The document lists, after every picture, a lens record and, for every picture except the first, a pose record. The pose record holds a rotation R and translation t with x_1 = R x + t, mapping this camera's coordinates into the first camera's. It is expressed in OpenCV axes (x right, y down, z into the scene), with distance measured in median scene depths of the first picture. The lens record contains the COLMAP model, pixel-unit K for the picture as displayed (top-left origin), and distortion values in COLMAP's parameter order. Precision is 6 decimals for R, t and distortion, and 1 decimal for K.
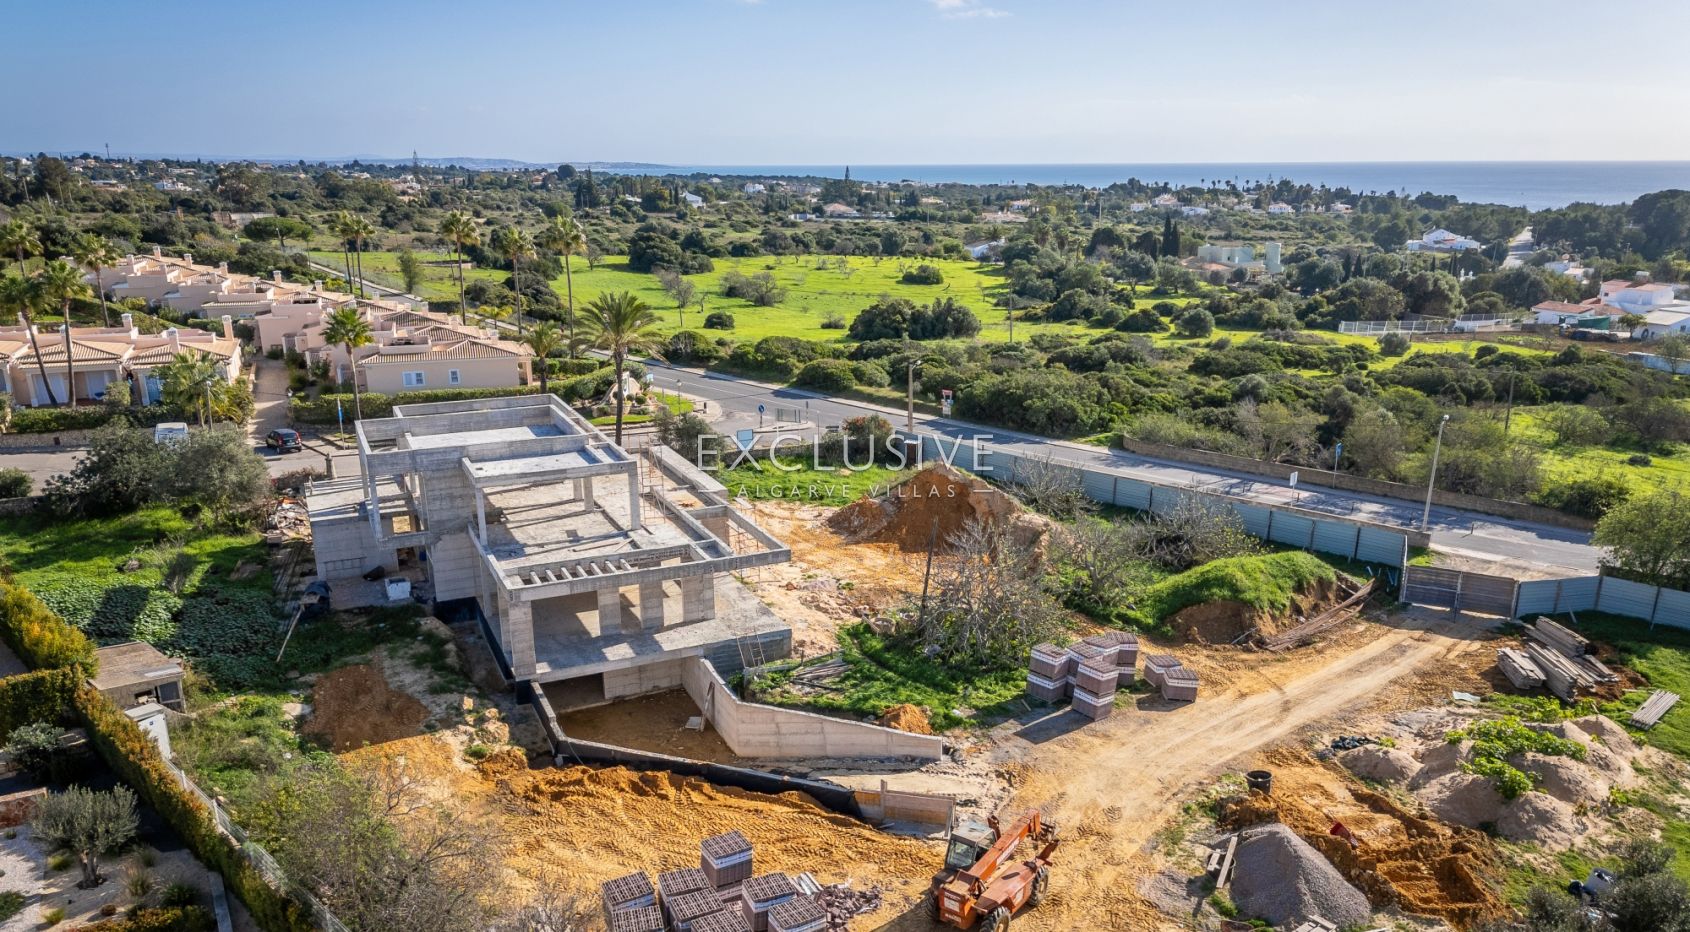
lens RADIAL K [[1219.0, 0, 846.0], [0, 1219.0, 508.3], [0, 0, 1]] dist [0.060752, -0.077231]
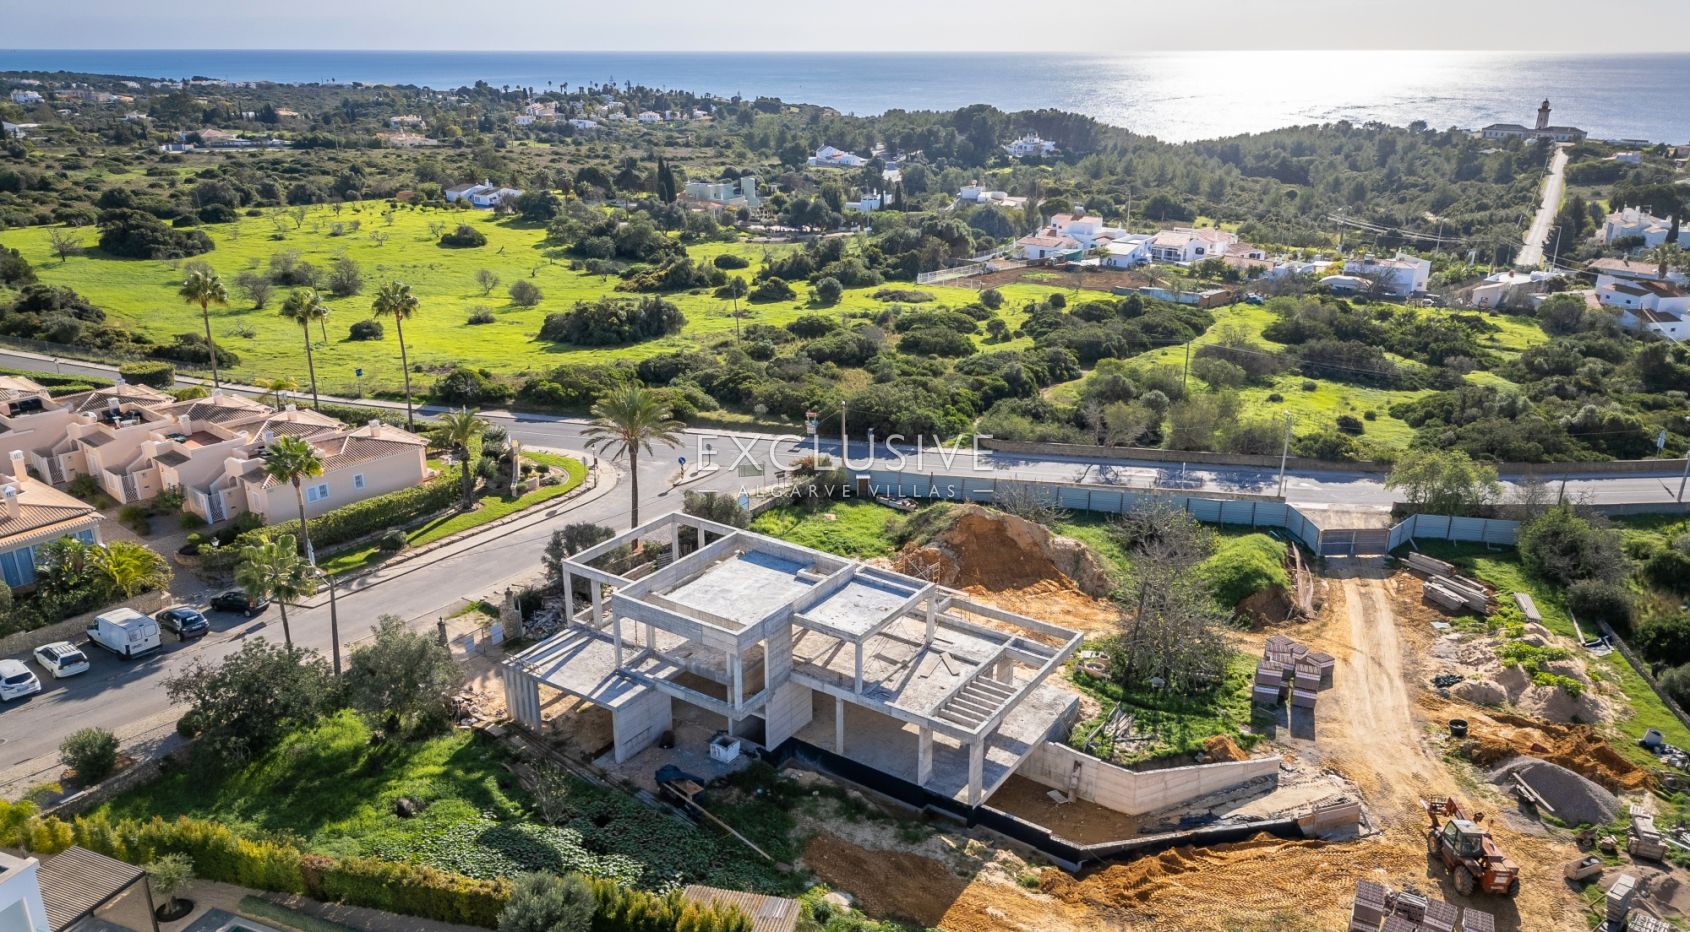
lens RADIAL K [[1224.7, 0, 849.8], [0, 1224.7, 434.8], [0, 0, 1]] dist [0.047696, -0.068985]
pose [[0.853473, -0.152387, 0.498359, -0.498587], [0.136602, 0.988272, 0.068252, -0.167472], [-0.502915, 0.009826, 0.864280, 0.038261]]
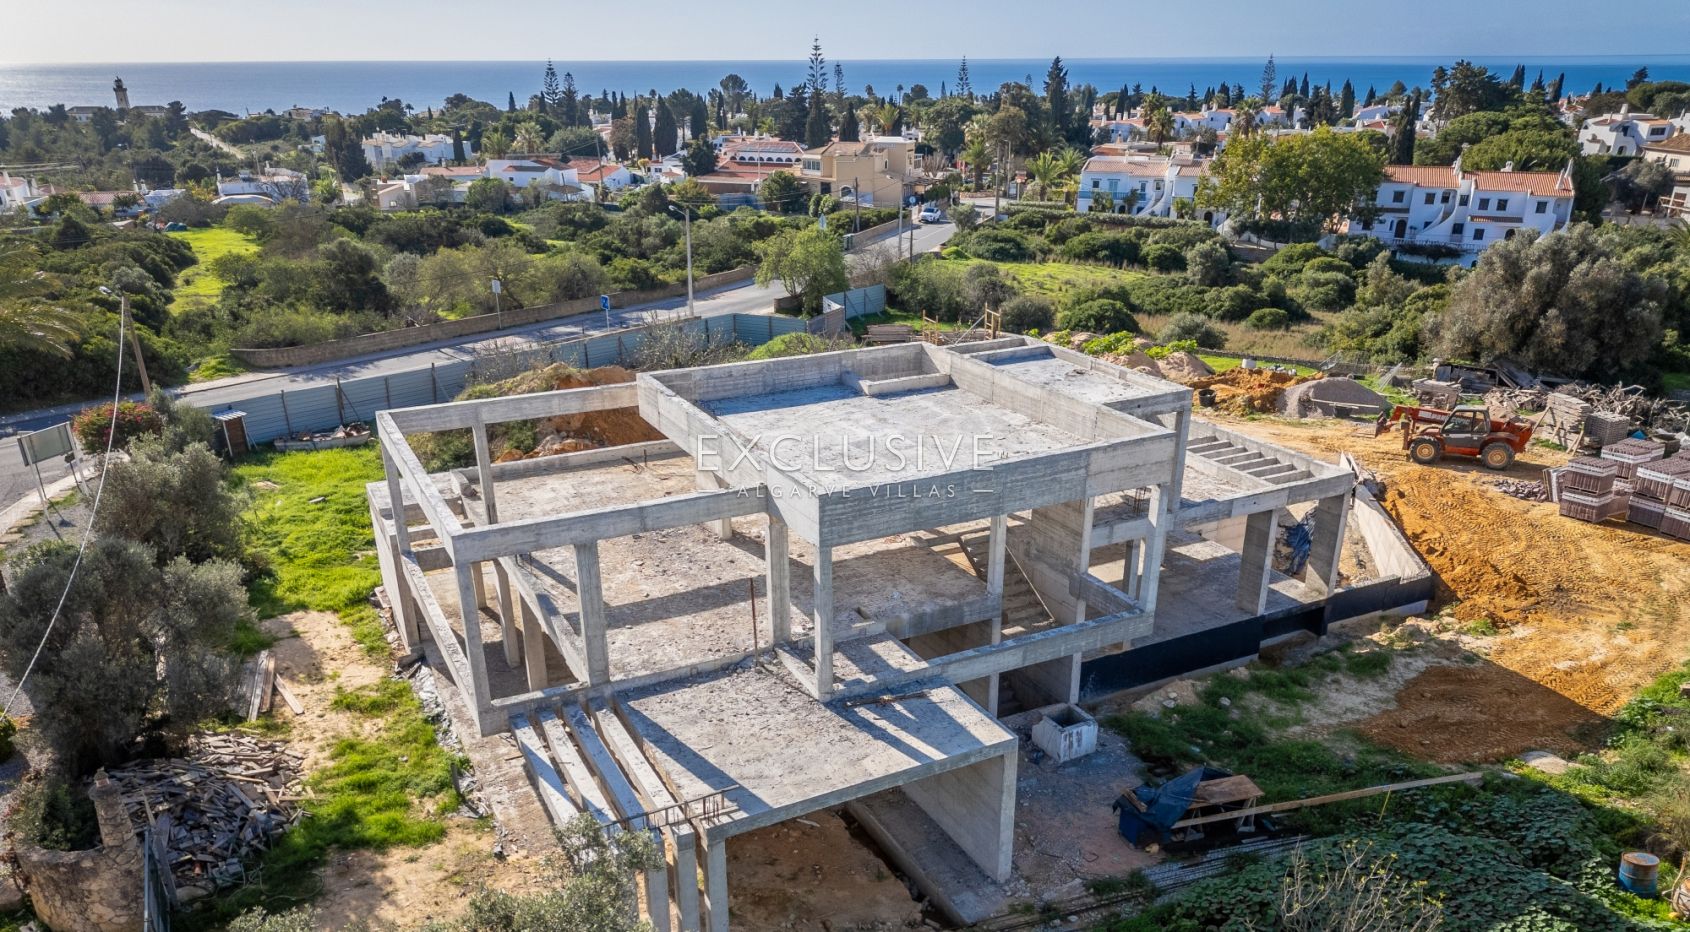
lens RADIAL K [[1200.8, 0, 846.3], [0, 1200.8, 605.9], [0, 0, 1]] dist [0.041408, -0.042561]
pose [[-0.047979, -0.412354, 0.909760, -0.506240], [0.277824, 0.869358, 0.408694, -0.125846], [-0.959433, 0.272362, 0.072851, 0.689722]]
